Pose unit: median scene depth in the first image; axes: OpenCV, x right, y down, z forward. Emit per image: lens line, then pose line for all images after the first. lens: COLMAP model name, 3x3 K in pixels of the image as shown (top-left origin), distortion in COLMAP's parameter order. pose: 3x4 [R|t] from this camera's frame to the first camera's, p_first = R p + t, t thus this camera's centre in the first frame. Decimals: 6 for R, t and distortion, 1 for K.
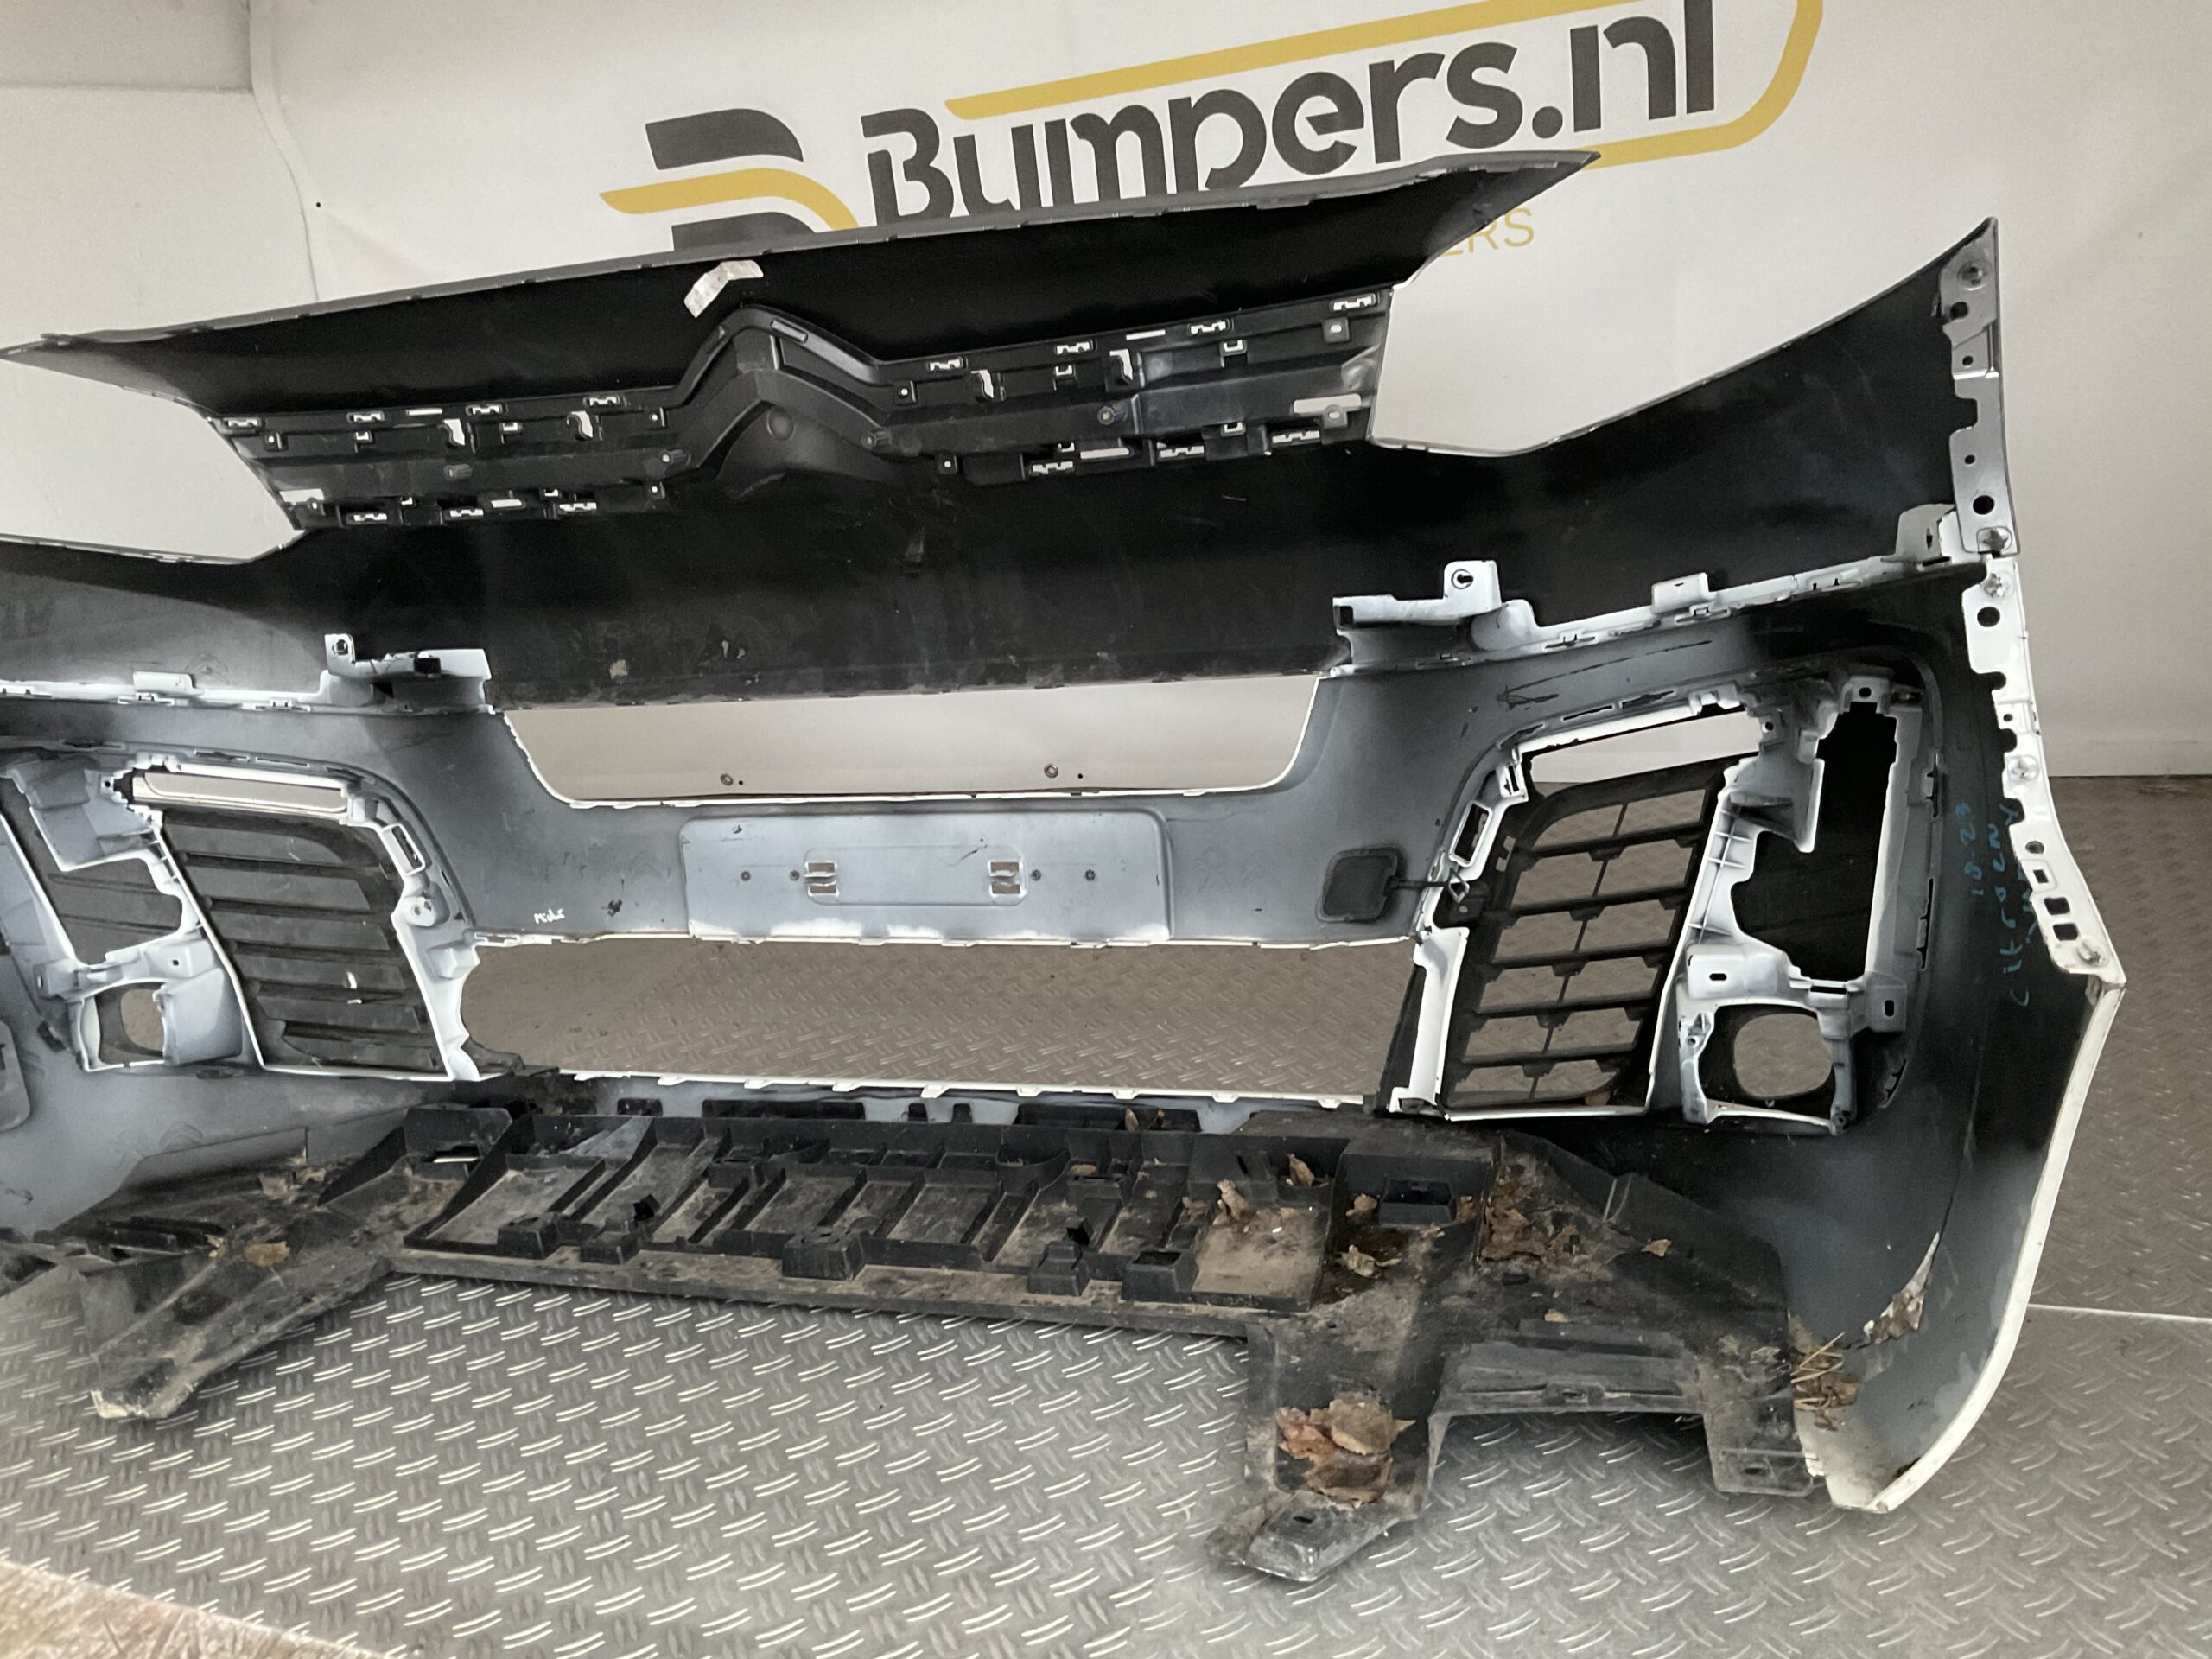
lens RADIAL K [[1920.8, 0, 1089.5], [0, 1920.8, 831.7], [0, 0, 1]] dist [0.072838, -0.109326]
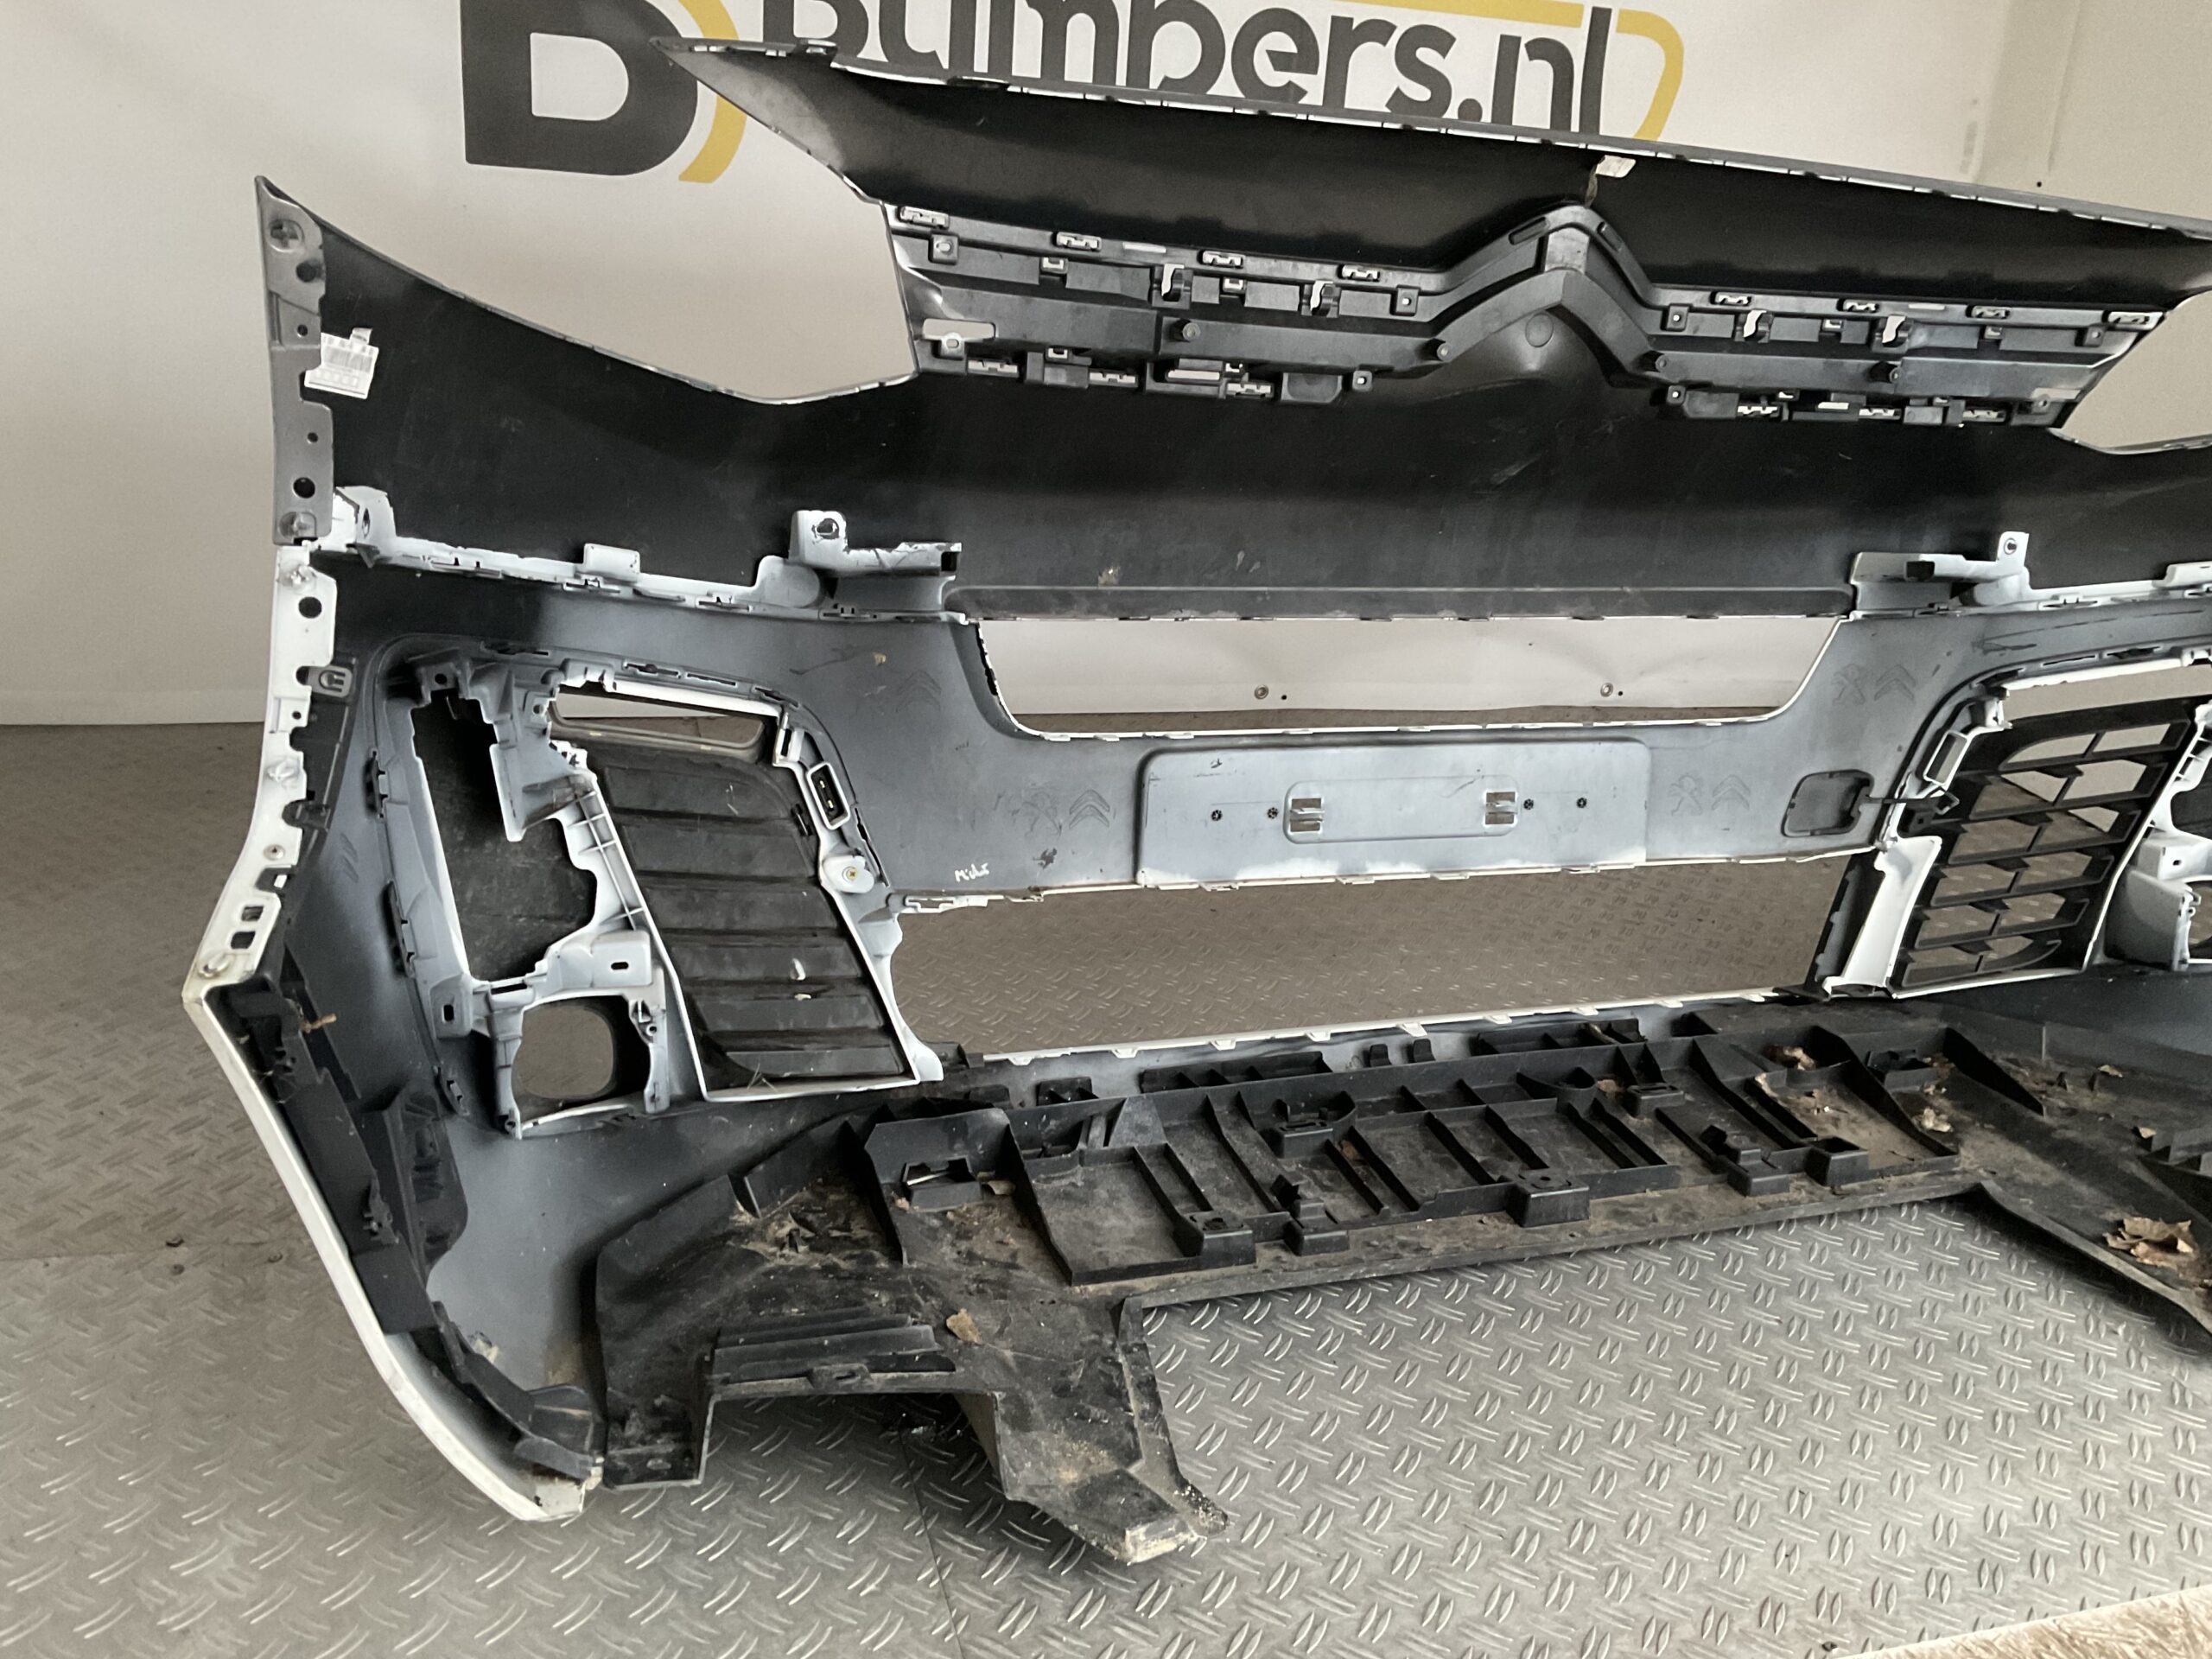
lens RADIAL K [[1920.8, 0, 1108.1], [0, 1920.8, 846.3], [0, 0, 1]] dist [0.072838, -0.109326]
pose [[0.738888, -0.043422, 0.672428, -0.790523], [0.009642, 0.998501, 0.053882, -0.011042], [-0.673759, -0.033329, 0.738199, 0.359577]]
